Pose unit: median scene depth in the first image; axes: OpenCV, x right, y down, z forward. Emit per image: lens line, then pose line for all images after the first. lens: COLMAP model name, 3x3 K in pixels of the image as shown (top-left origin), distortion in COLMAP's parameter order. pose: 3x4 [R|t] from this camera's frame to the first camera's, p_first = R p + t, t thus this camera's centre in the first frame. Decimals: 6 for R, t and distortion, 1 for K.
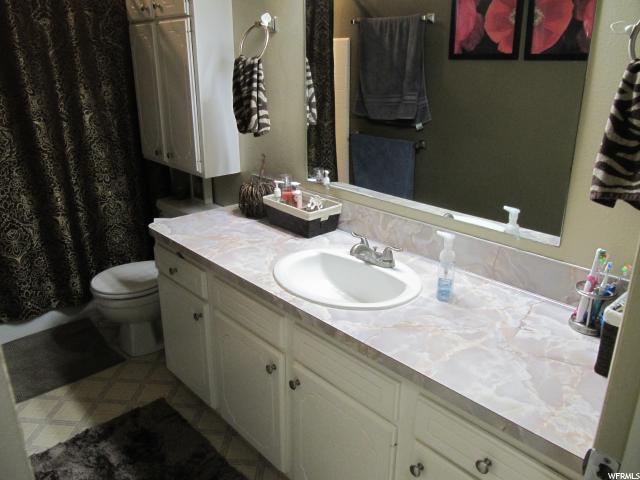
lens RADIAL K [[521.8, 0, 318.3], [0, 521.8, 237.2], [0, 0, 1]] dist [-0.052000, 0.024312]
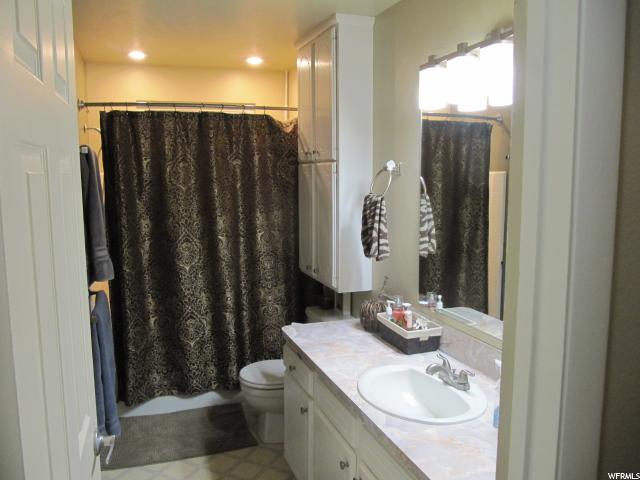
lens RADIAL K [[521.8, 0, 320.9], [0, 521.8, 242.7], [0, 0, 1]] dist [-0.052000, 0.024312]
pose [[0.930576, 0.051394, -0.362474, 0.162075], [-0.125934, 0.974613, -0.185121, -0.002316], [0.343758, 0.217917, 0.913424, -0.097856]]
